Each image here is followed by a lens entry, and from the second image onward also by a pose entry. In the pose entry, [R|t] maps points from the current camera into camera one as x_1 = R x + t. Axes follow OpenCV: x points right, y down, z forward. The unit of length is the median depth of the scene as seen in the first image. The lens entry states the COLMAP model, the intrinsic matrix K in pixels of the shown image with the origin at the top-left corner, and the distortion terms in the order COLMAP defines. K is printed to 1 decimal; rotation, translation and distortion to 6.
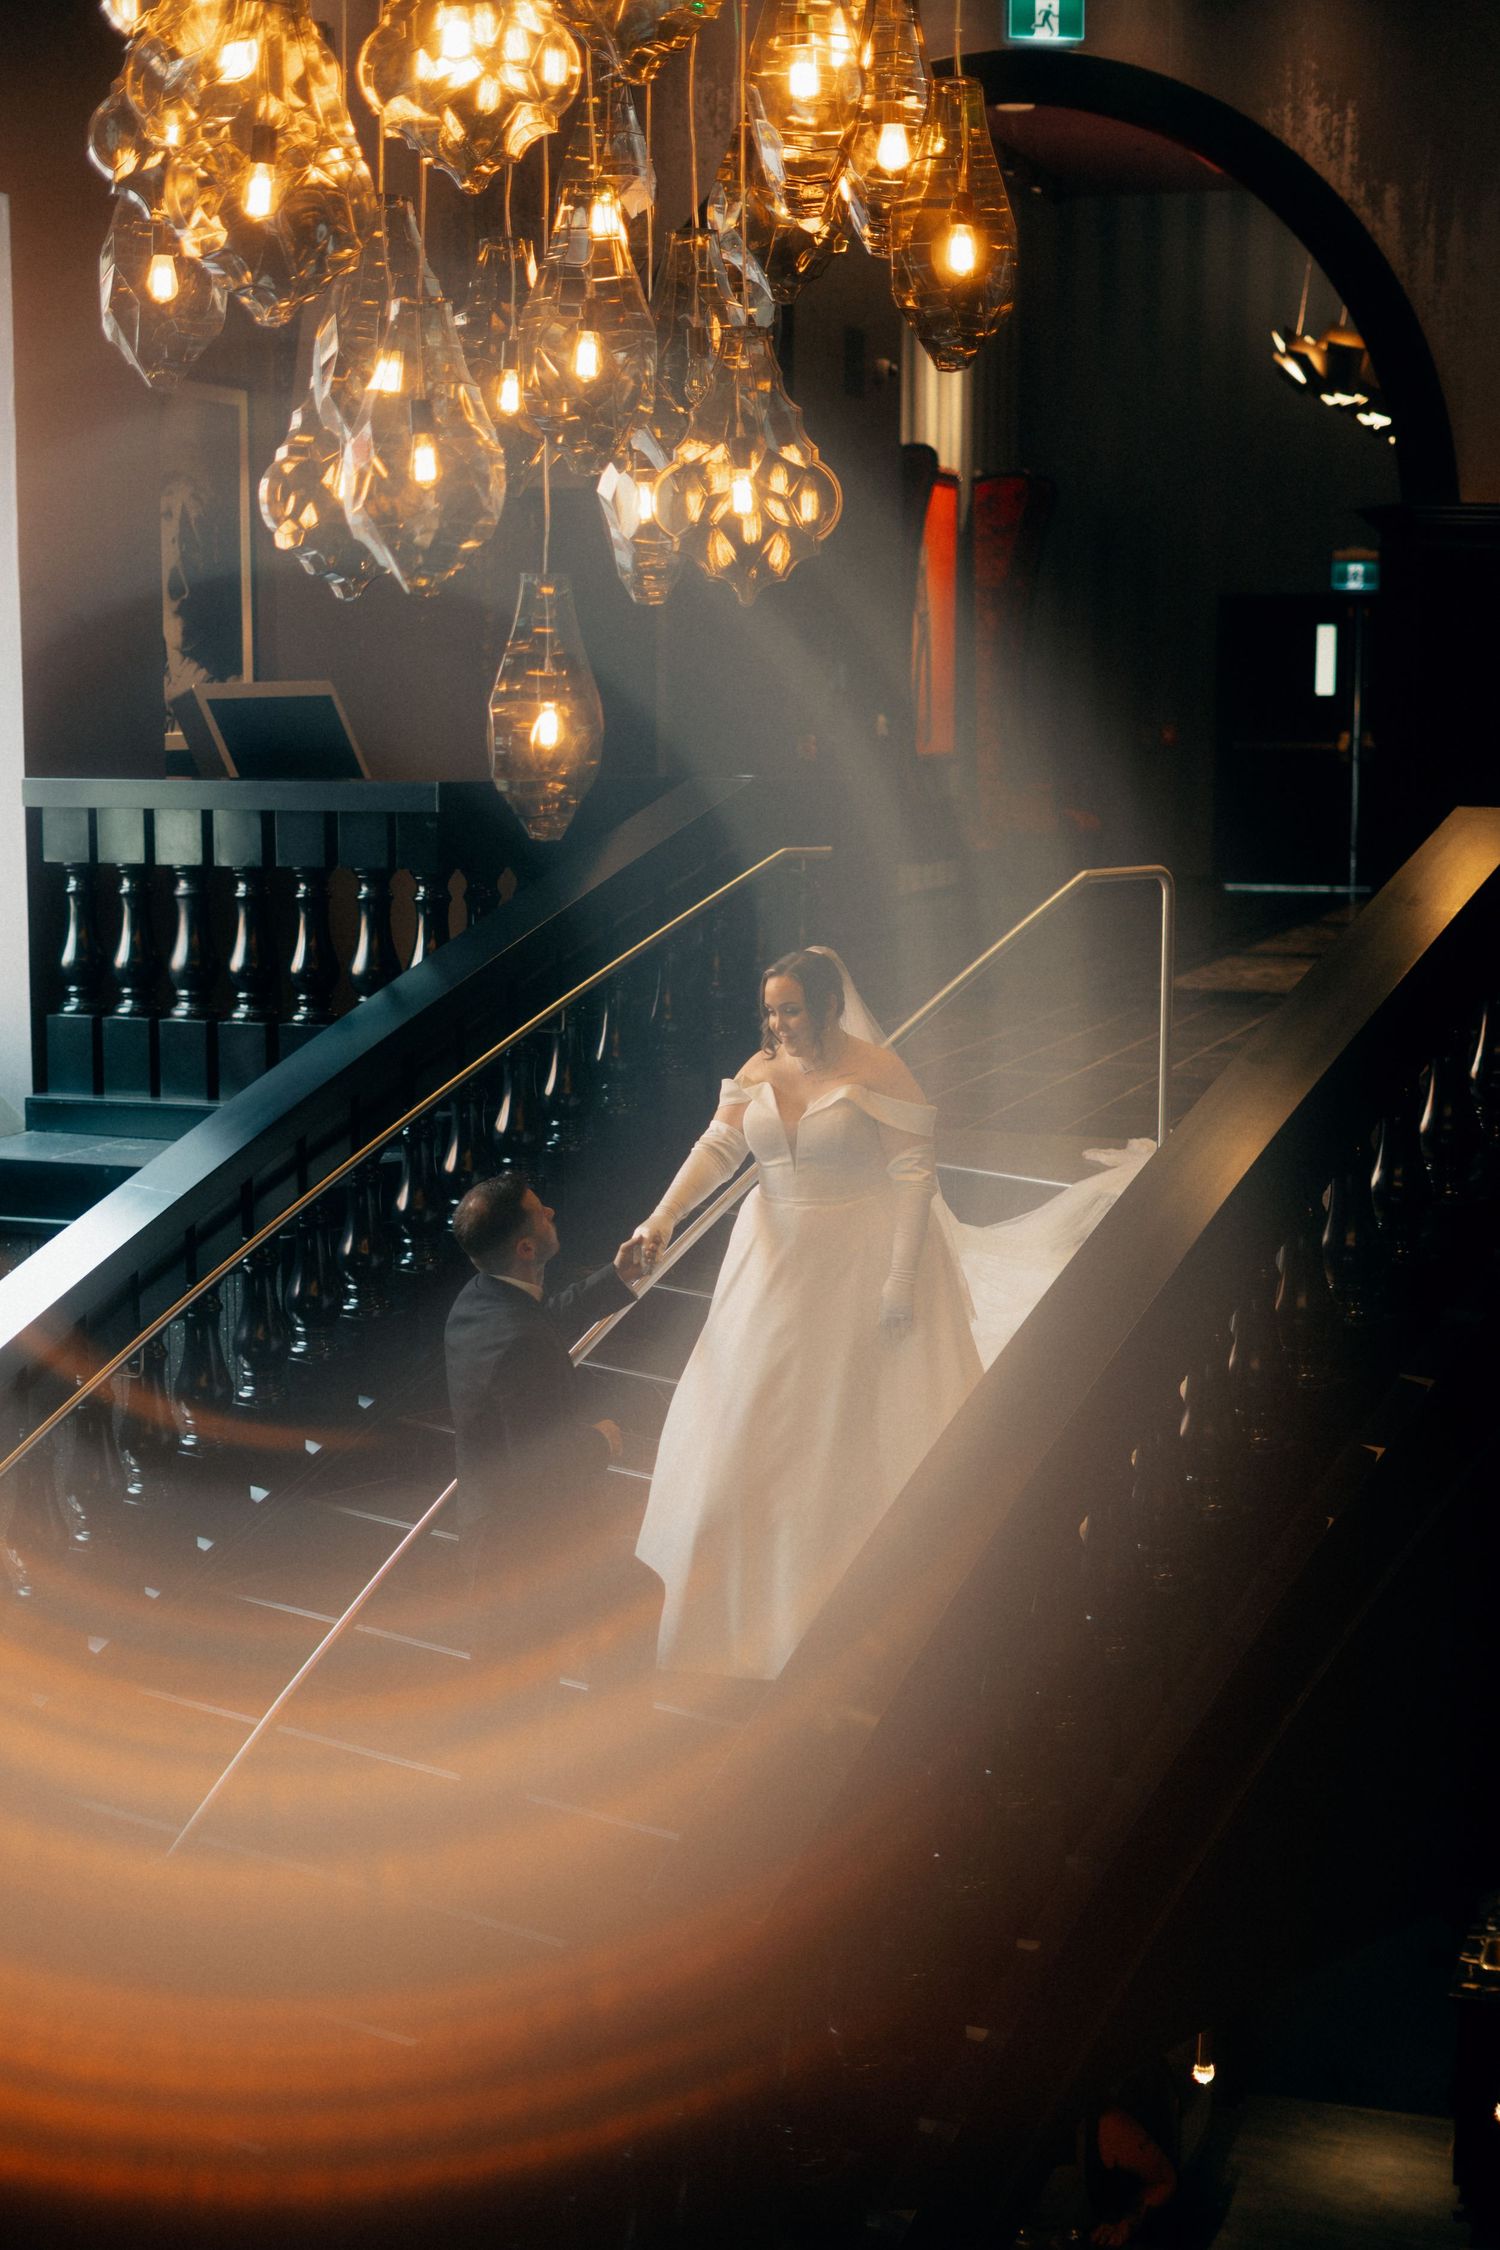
lens RADIAL K [[3279.0, 0, 769.7], [0, 3279.0, 1124.8], [0, 0, 1]] dist [-0.001259, 0.000000]
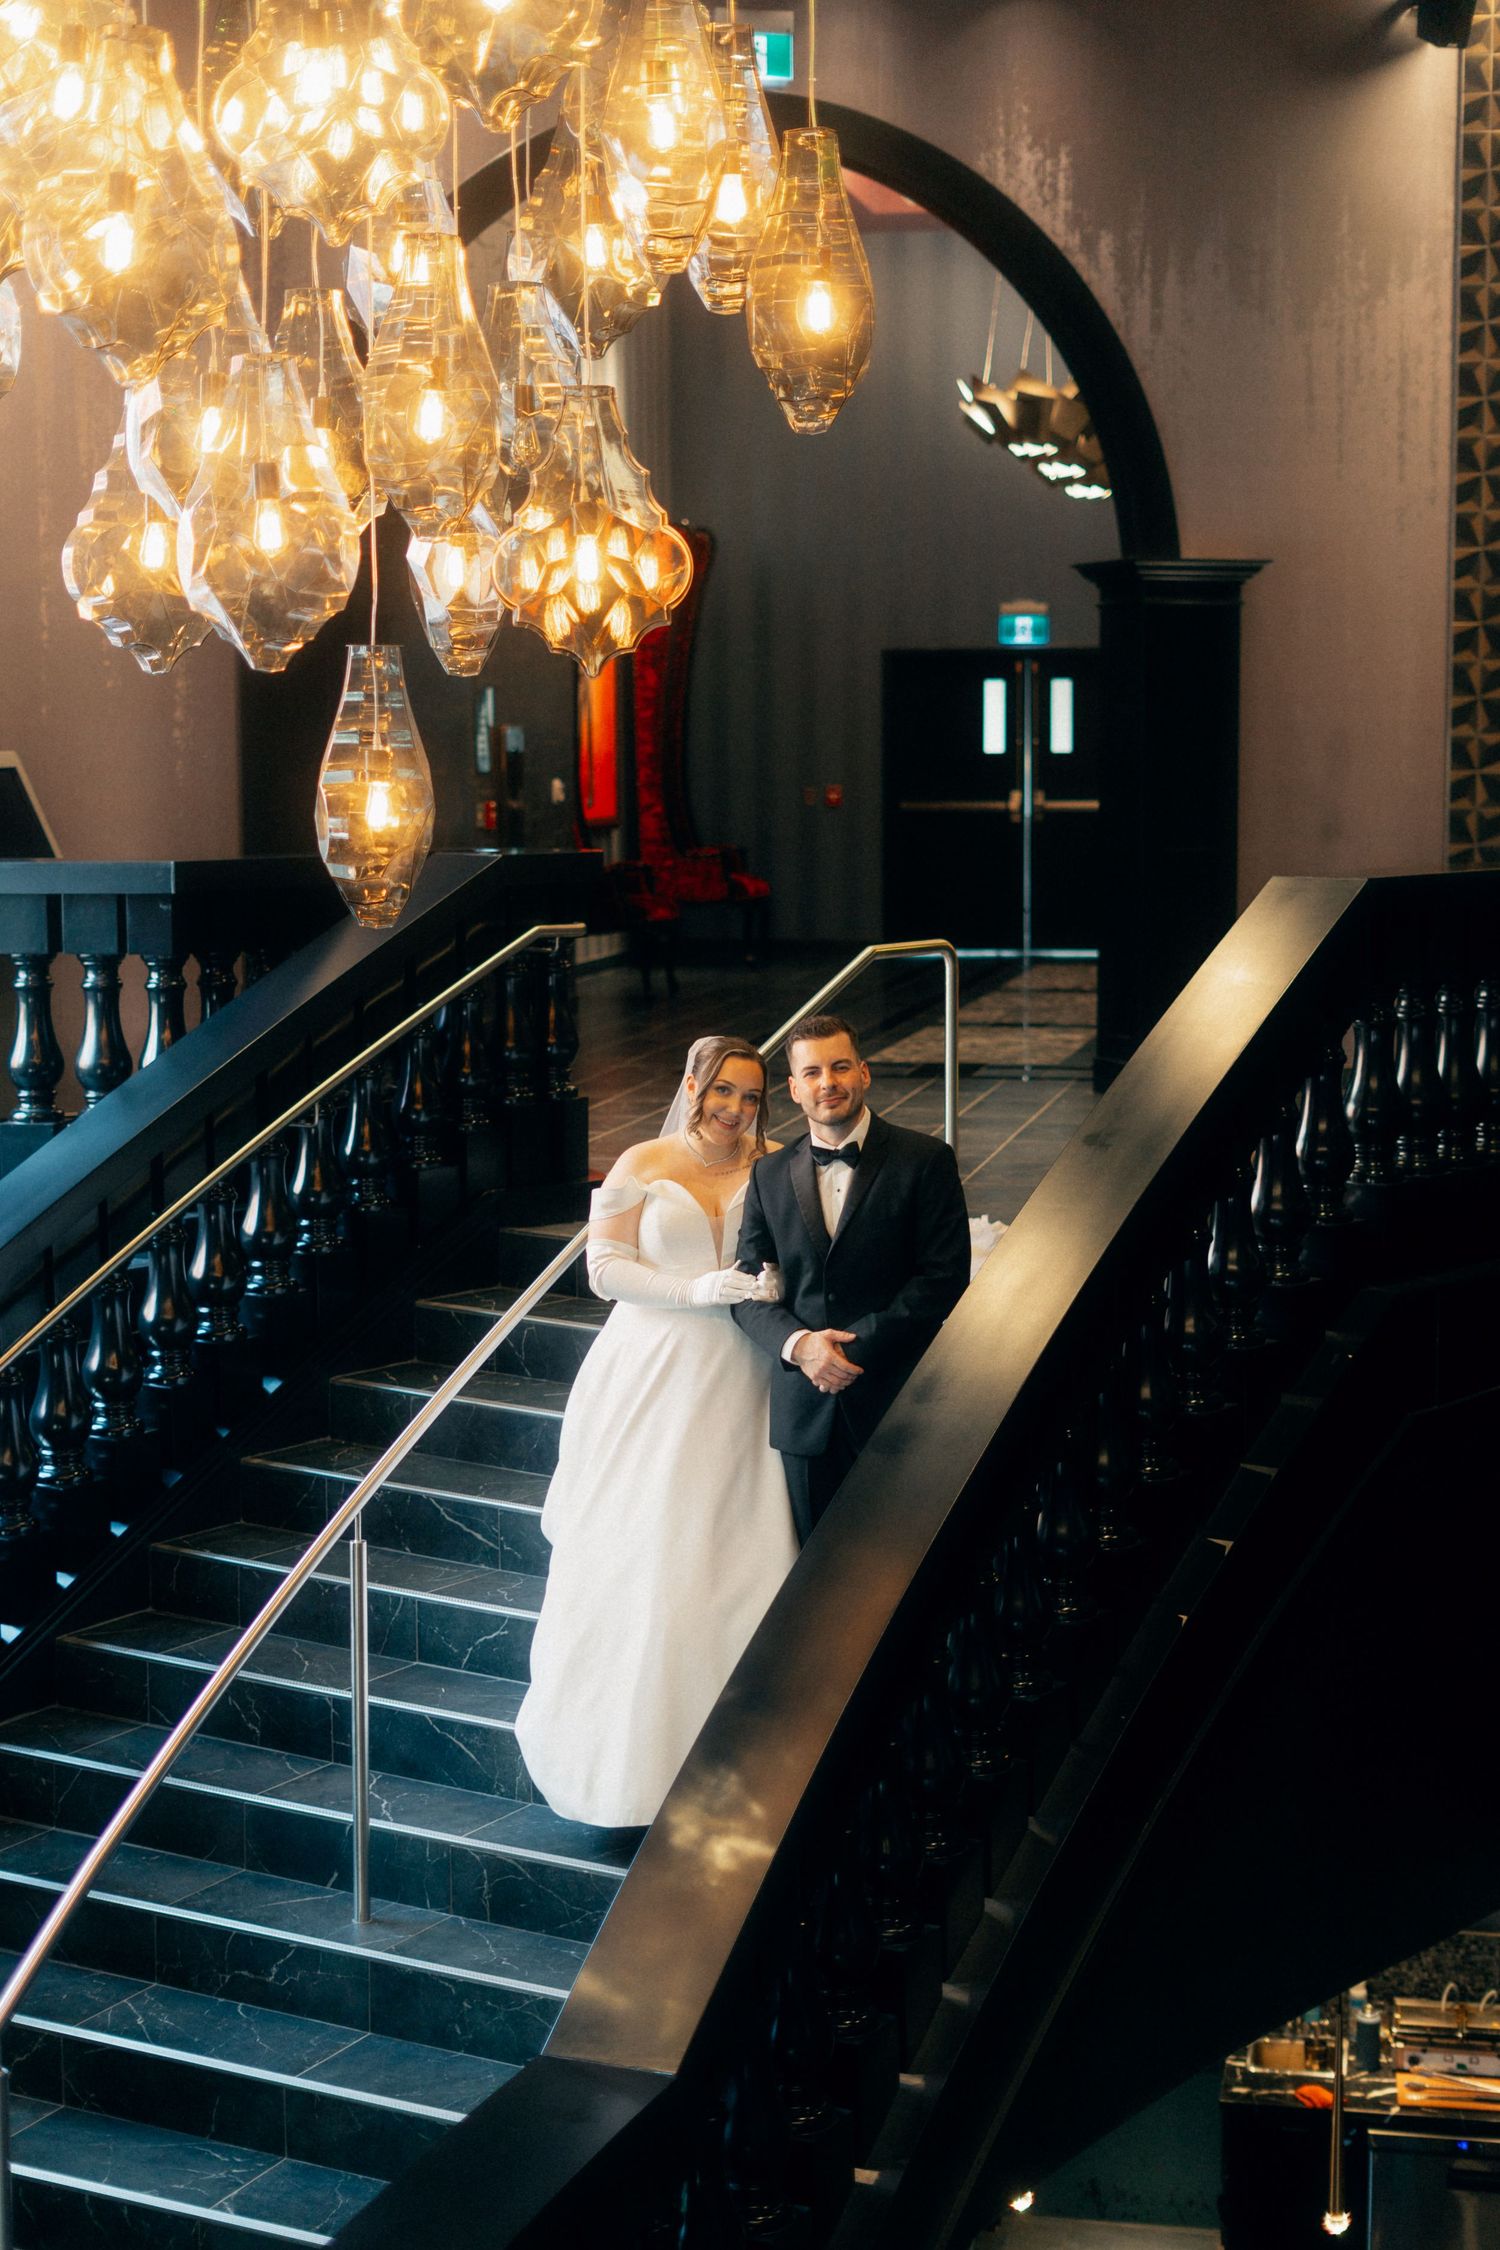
lens RADIAL K [[3453.0, 0, 732.9], [0, 3453.0, 1137.7], [0, 0, 1]] dist [-0.007913, 0.000000]
pose [[0.992429, -0.021928, 0.120844, -0.063990], [0.024086, 0.999575, -0.016427, -0.005795], [-0.120433, 0.019214, 0.992536, 0.004987]]
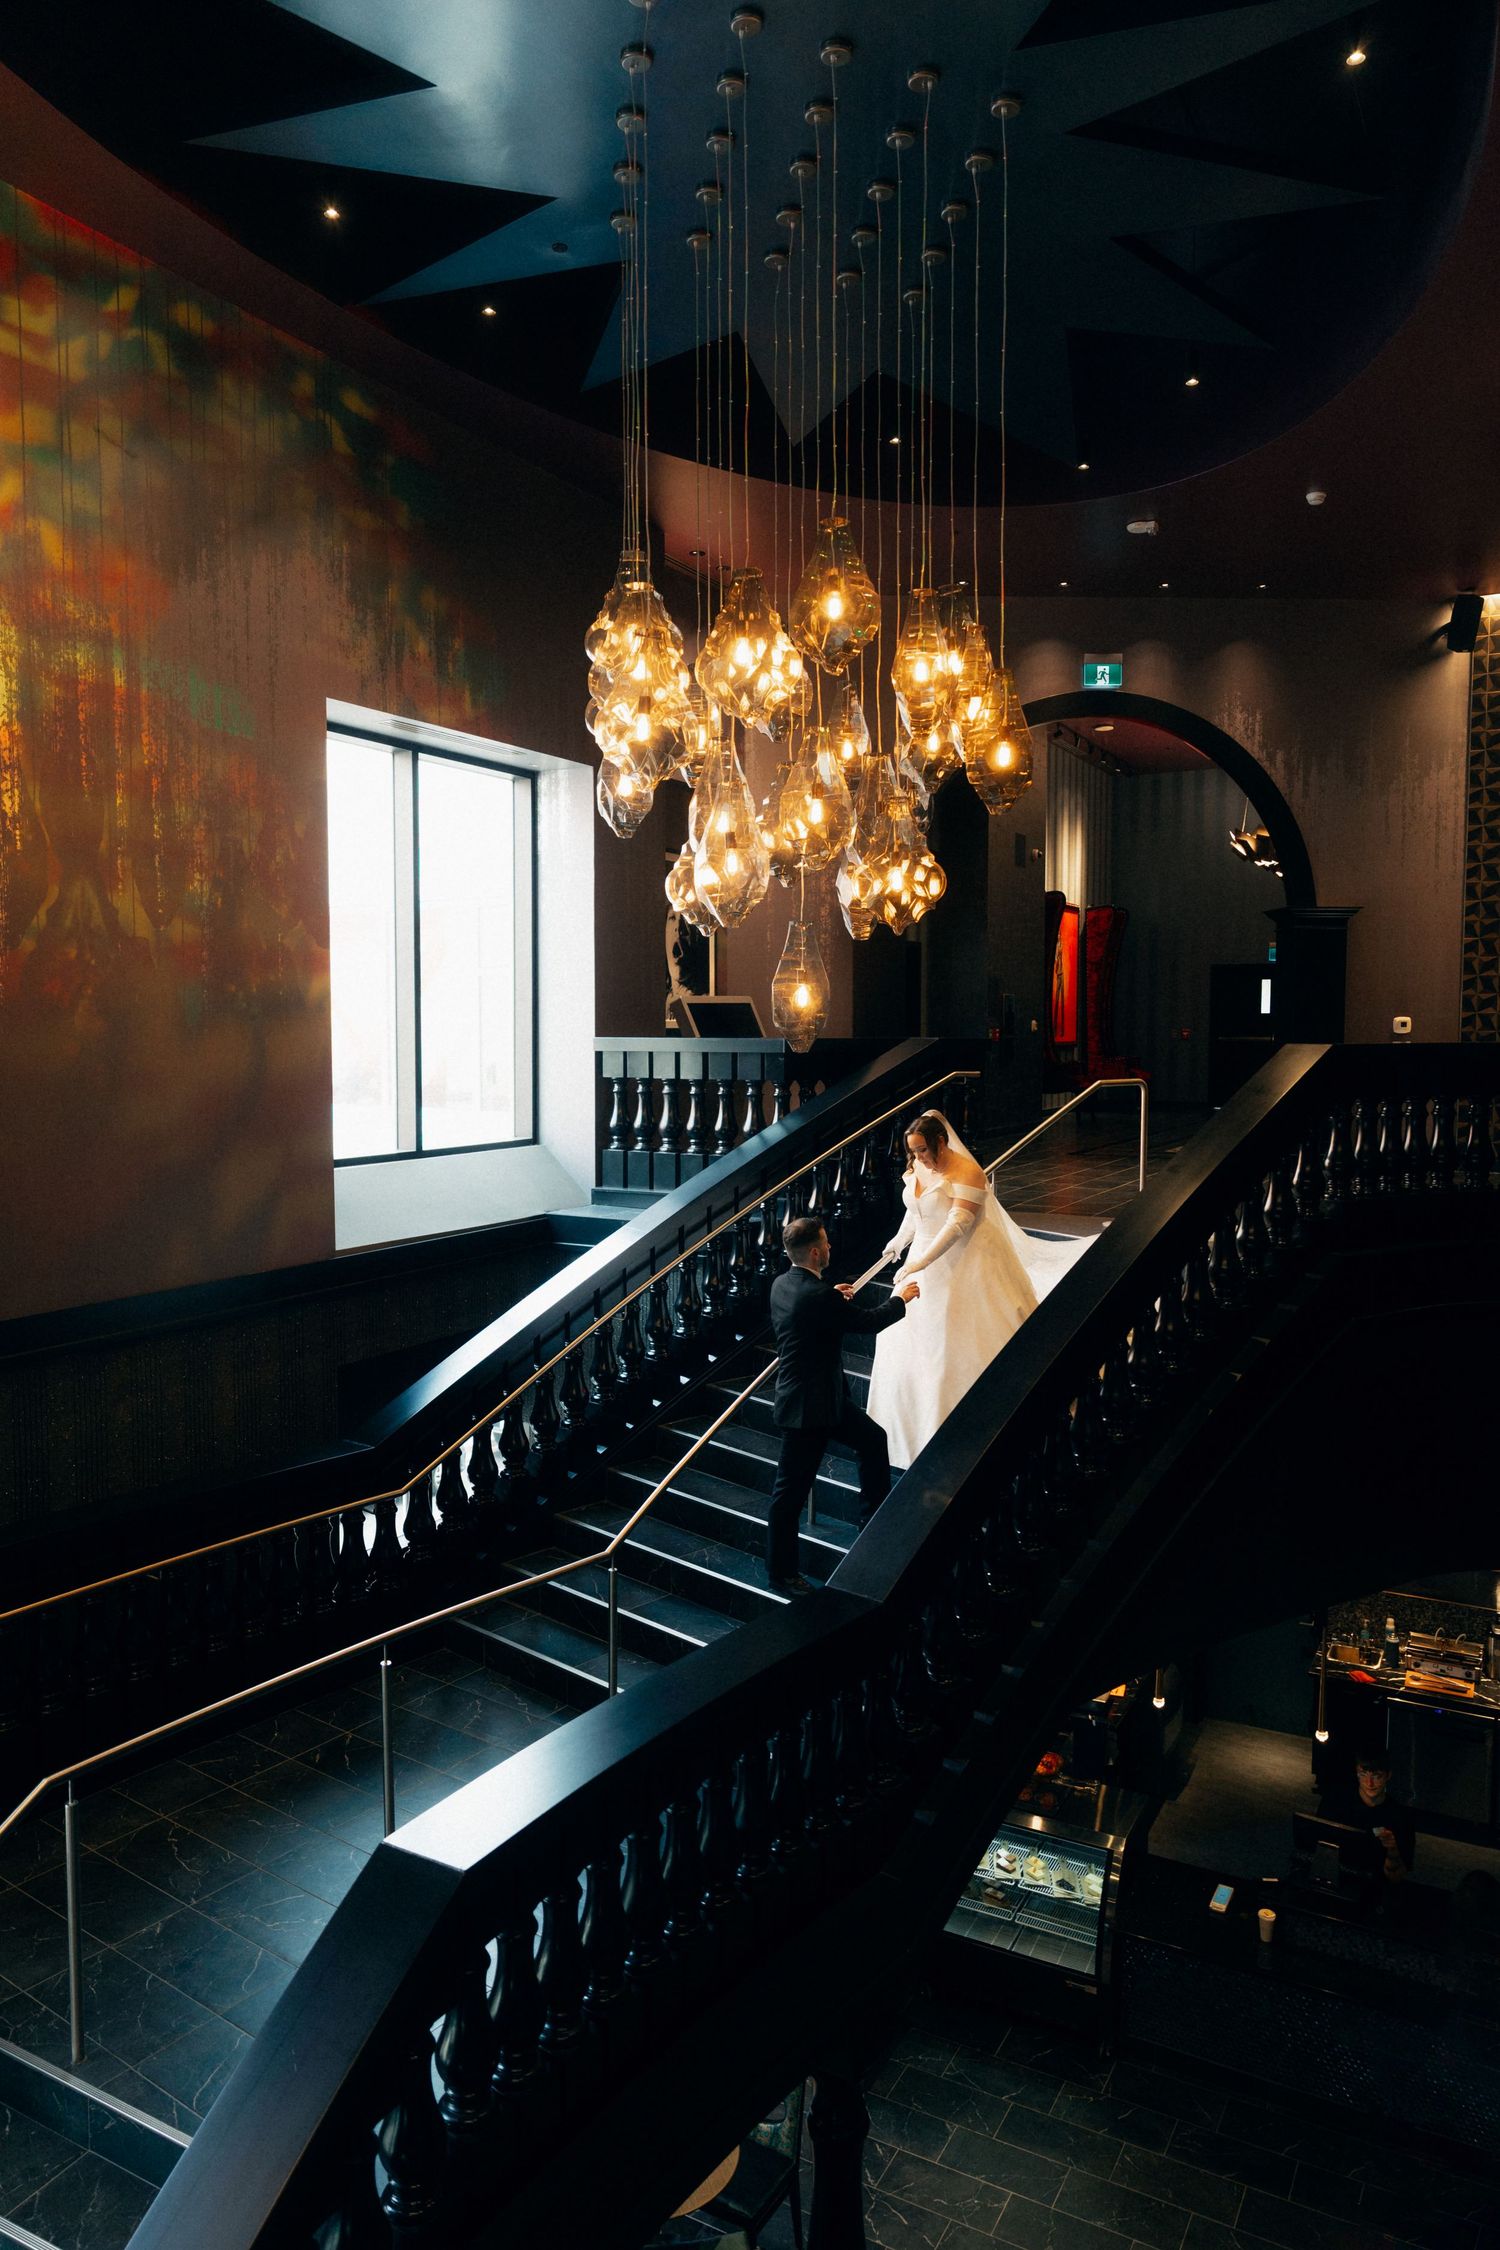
lens RADIAL K [[1531.3, 0, 762.3], [0, 1531.3, 1131.1], [0, 0, 1]] dist [0.003545, 0.000615]
pose [[0.985324, 0.009957, -0.170406, 0.051002], [-0.021212, 0.997701, -0.064359, 0.016589], [0.169374, 0.067029, 0.983270, 0.050513]]
